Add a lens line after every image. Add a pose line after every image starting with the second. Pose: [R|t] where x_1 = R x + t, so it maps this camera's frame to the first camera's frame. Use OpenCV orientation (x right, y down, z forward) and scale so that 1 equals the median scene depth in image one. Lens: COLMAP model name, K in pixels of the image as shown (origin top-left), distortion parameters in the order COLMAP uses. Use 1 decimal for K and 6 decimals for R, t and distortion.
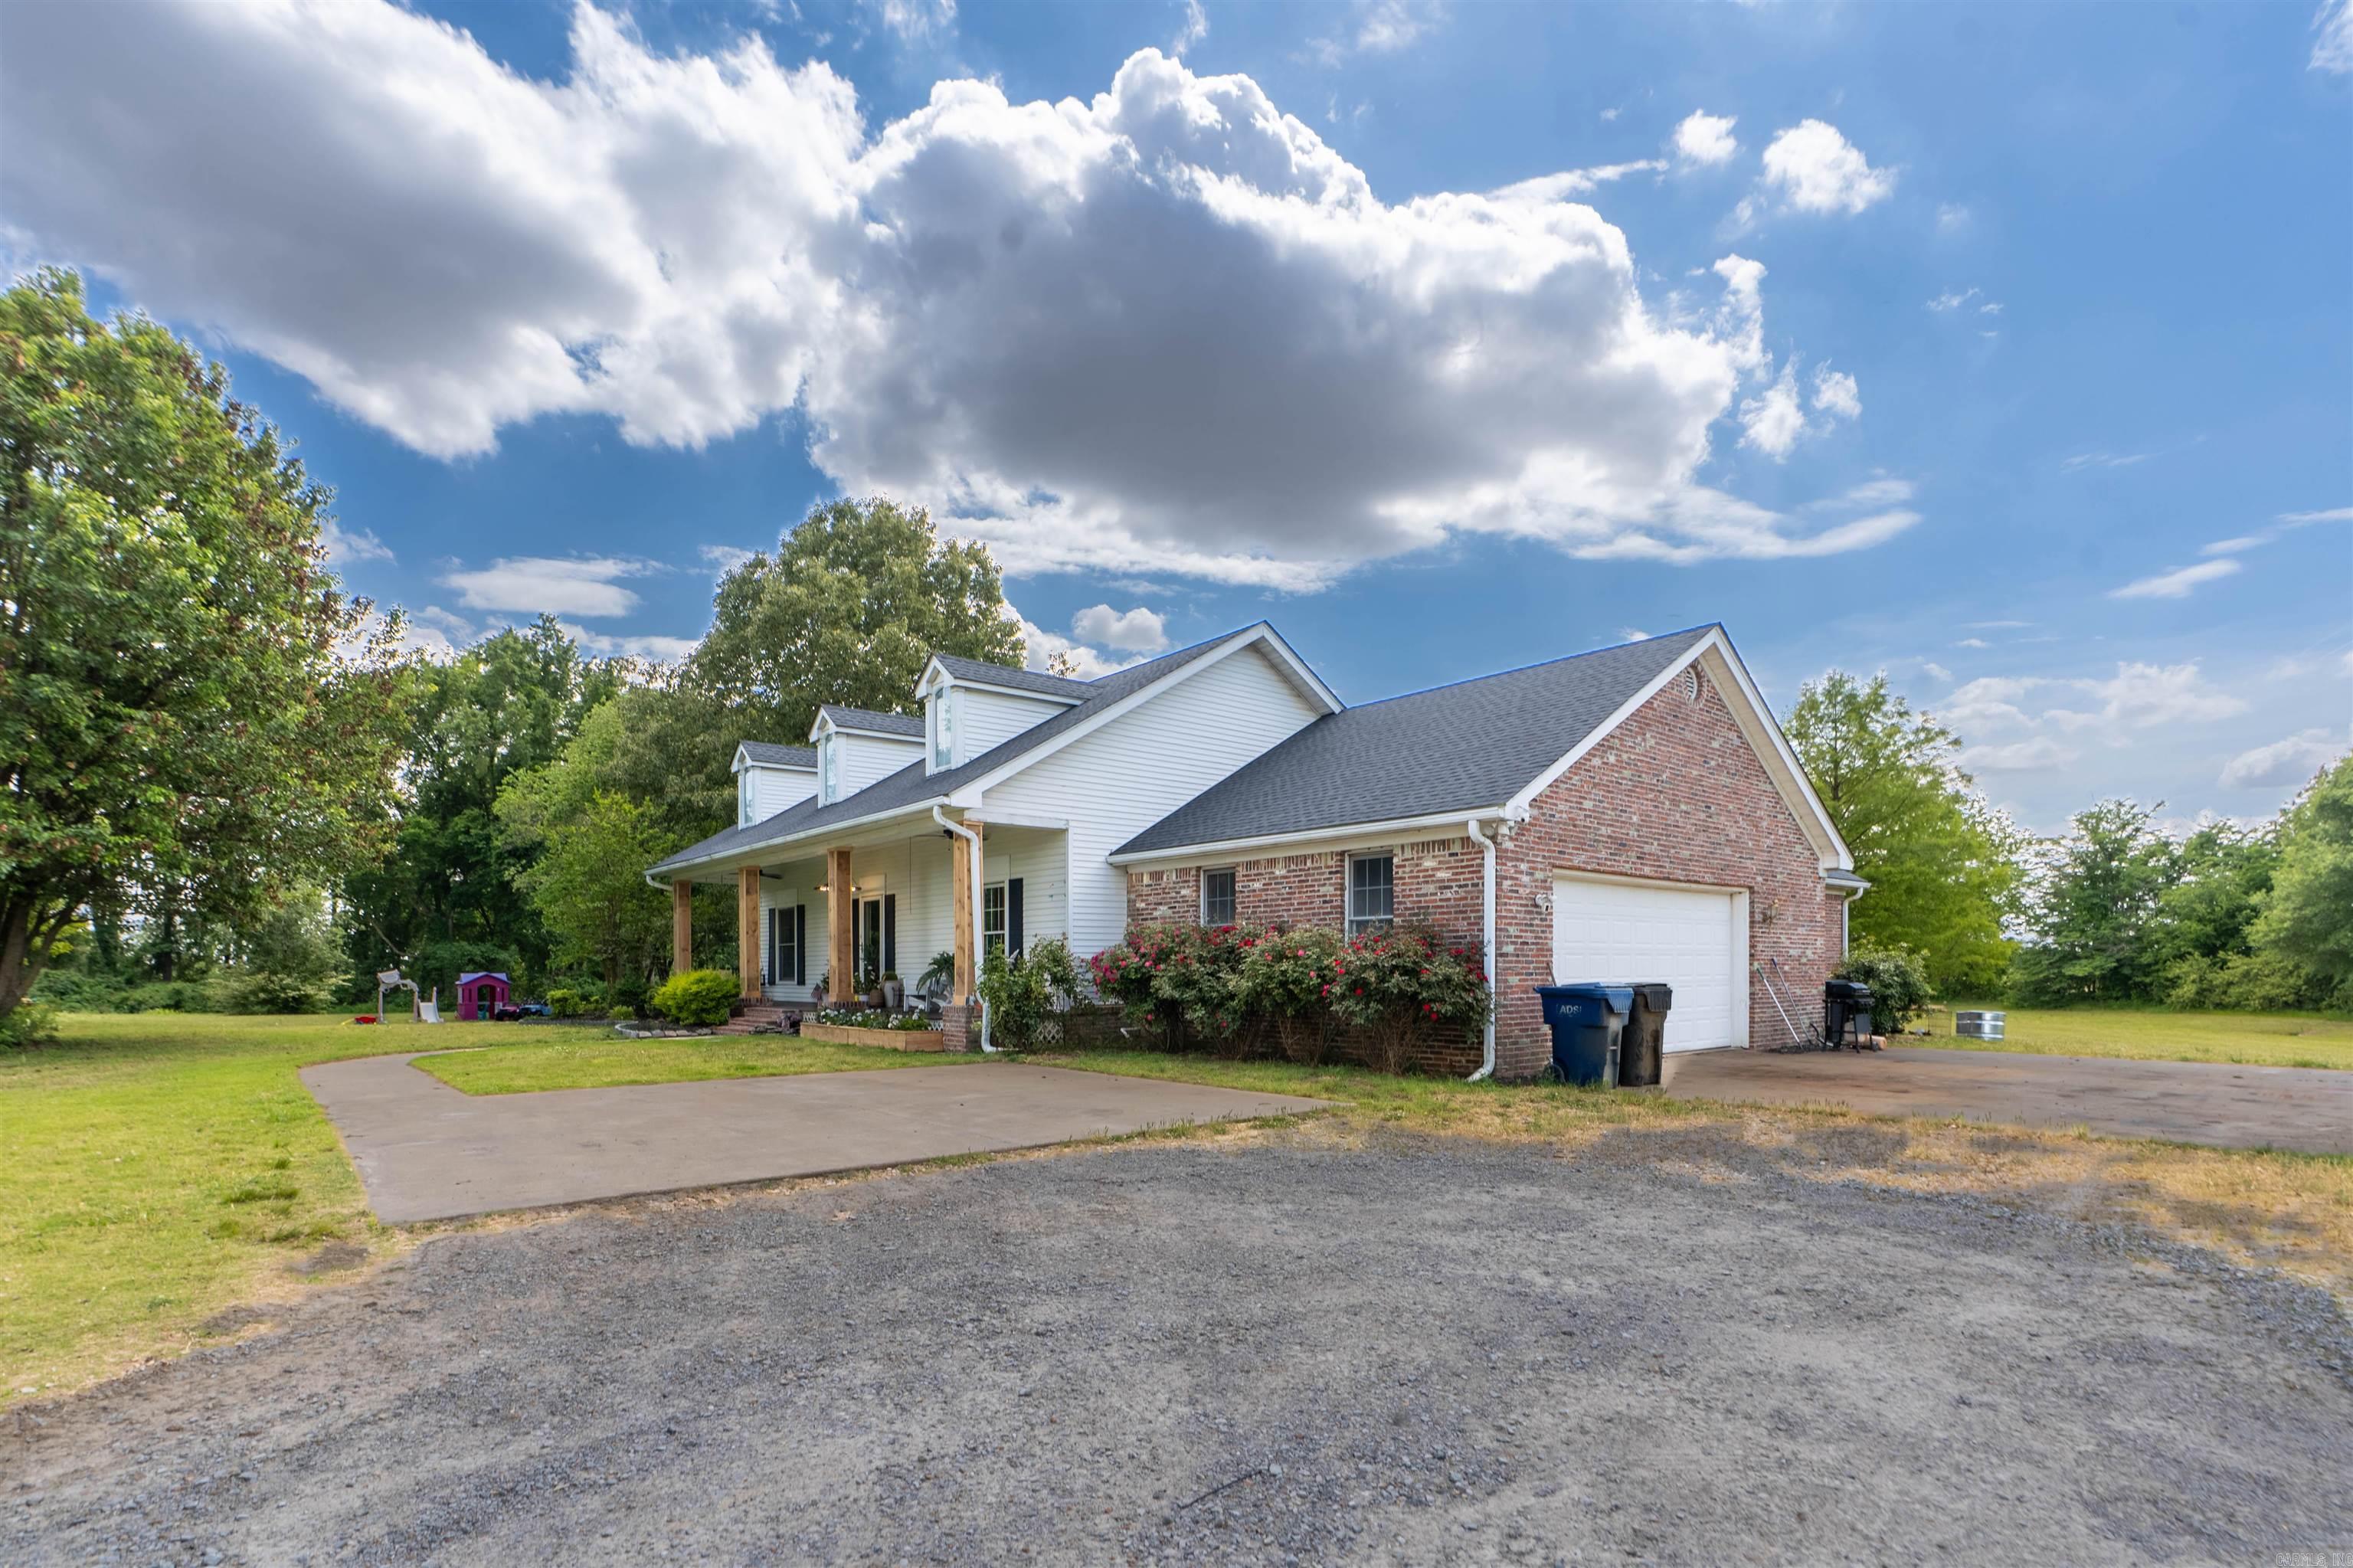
lens RADIAL K [[1065.8, 0, 1176.5], [0, 1065.8, 784.0], [0, 0, 1]] dist [-0.001095, 0.000490]
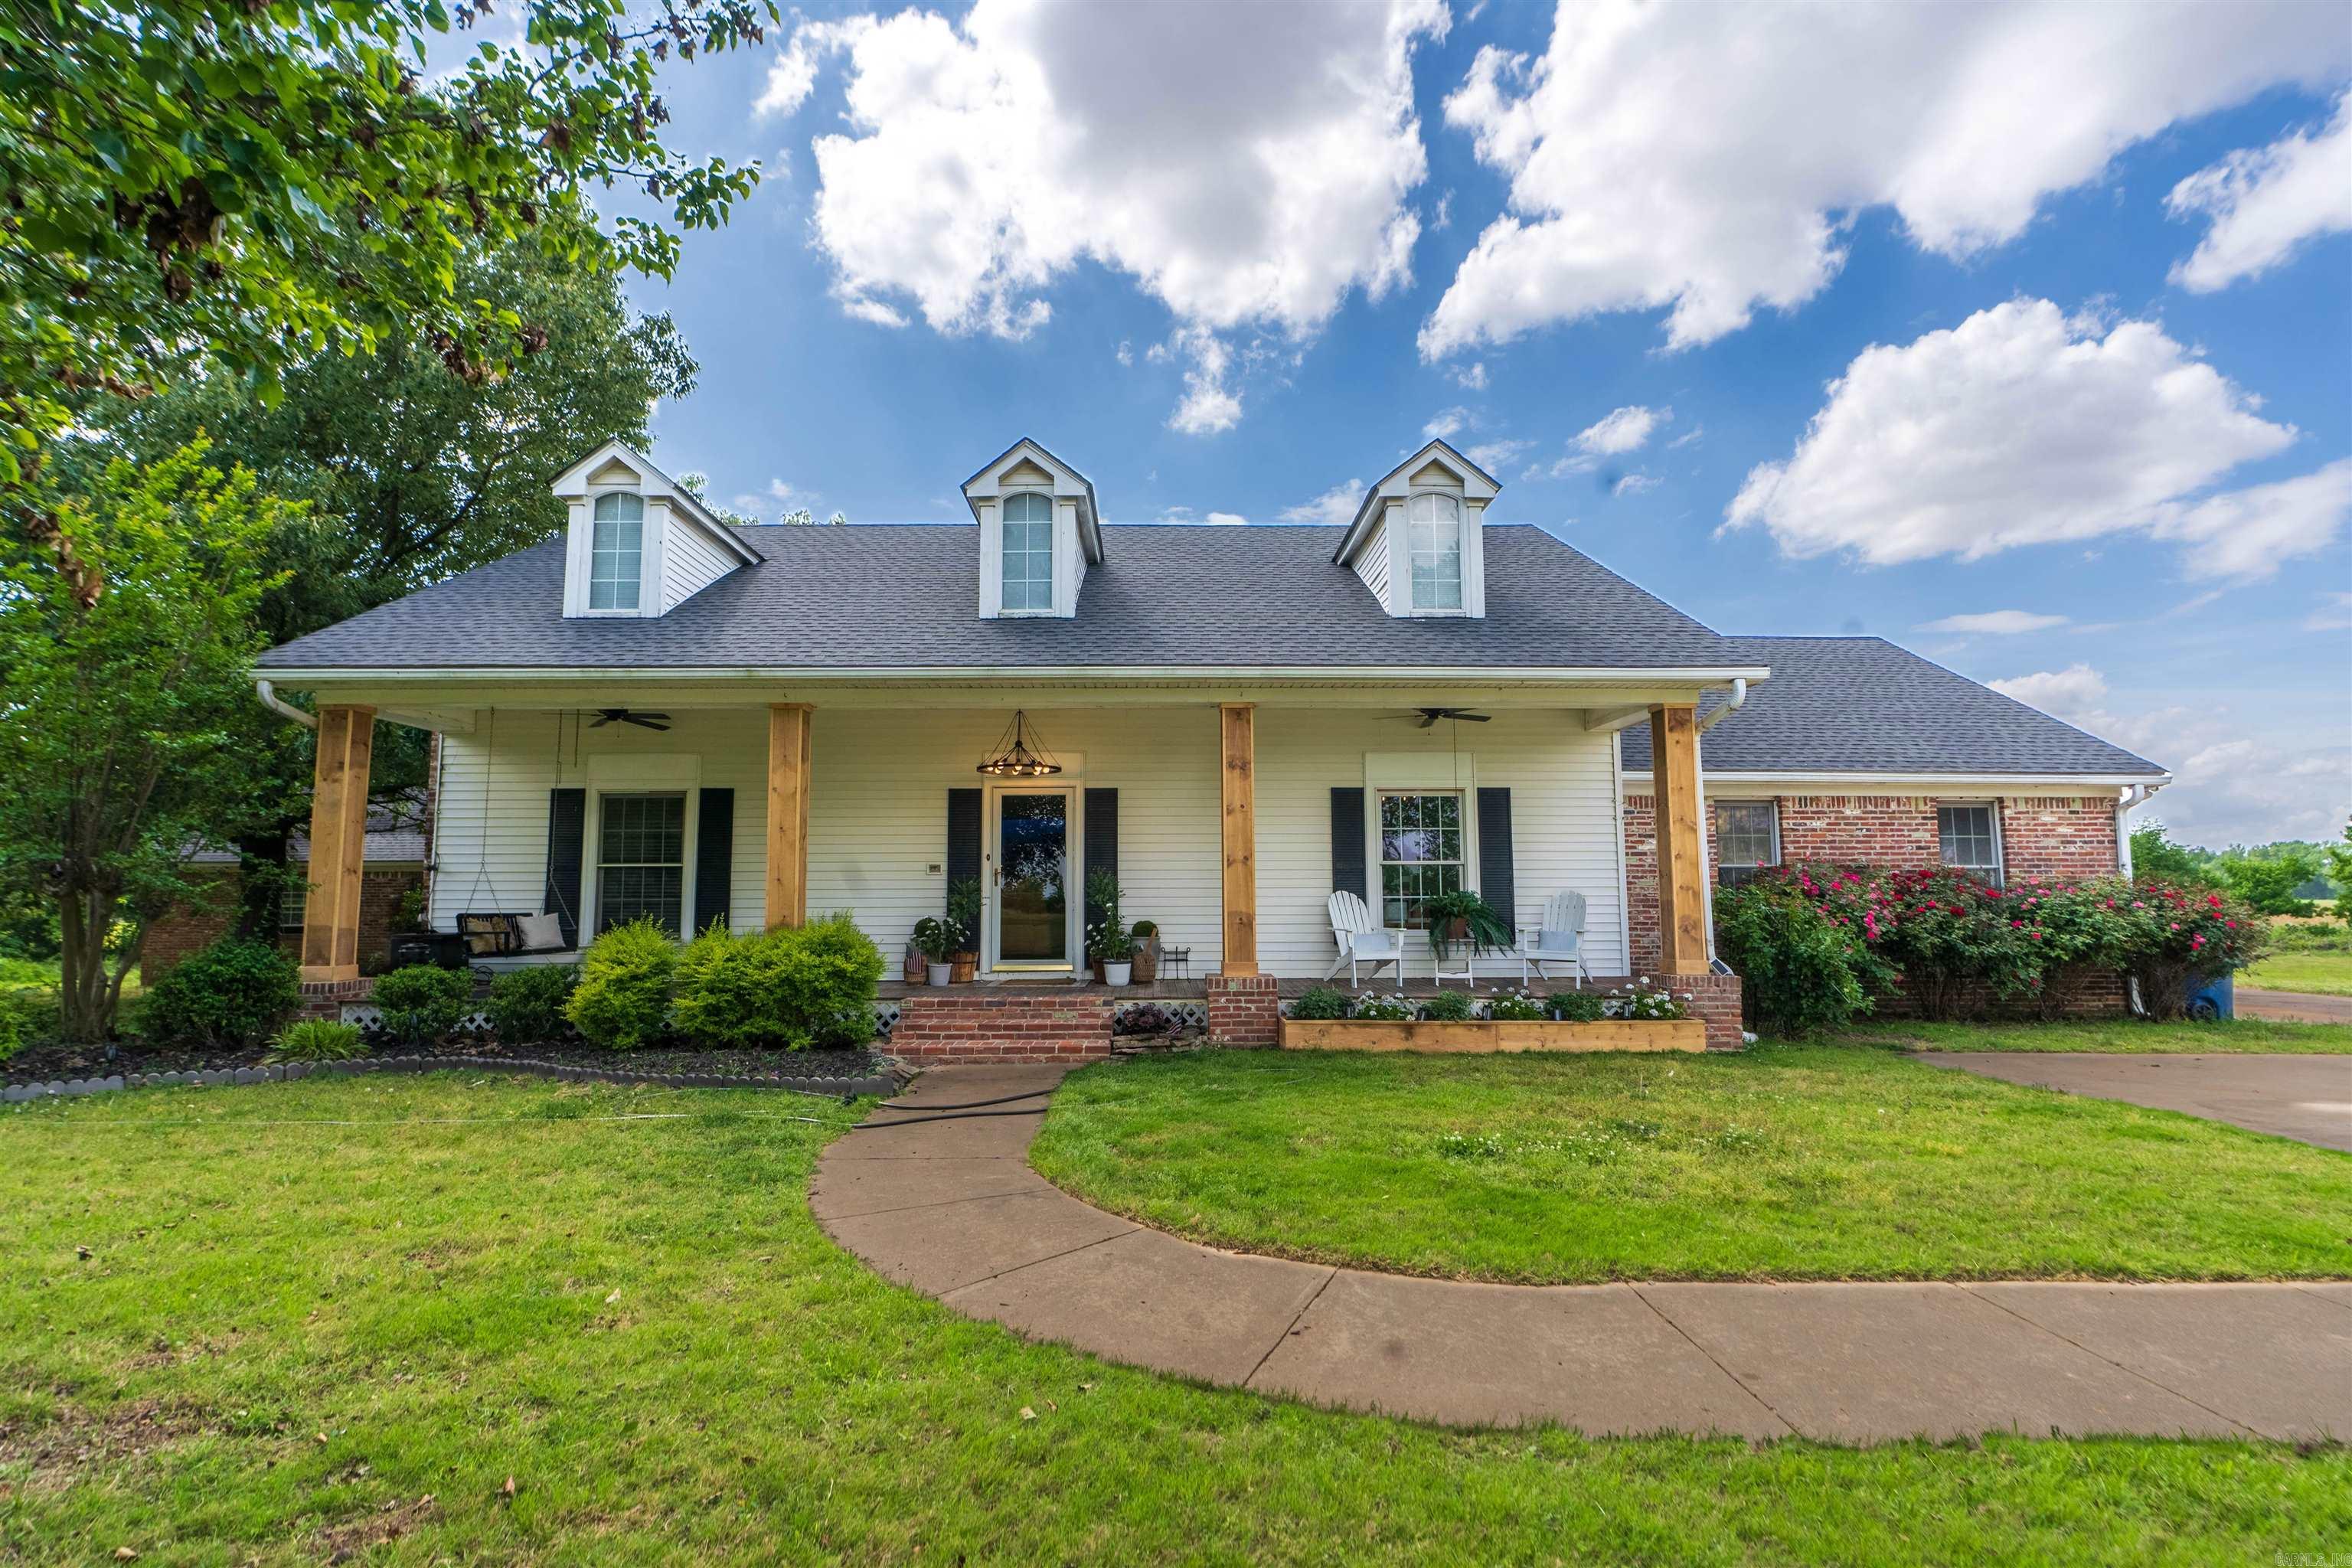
lens RADIAL K [[1065.3, 0, 1176.0], [0, 1065.3, 784.0], [0, 0, 1]] dist [-0.001095, 0.000490]
pose [[0.602837, 0.064602, 0.795245, -0.985189], [-0.135583, 0.990515, 0.022315, 0.117180], [-0.786260, -0.121274, 0.605878, 0.908494]]
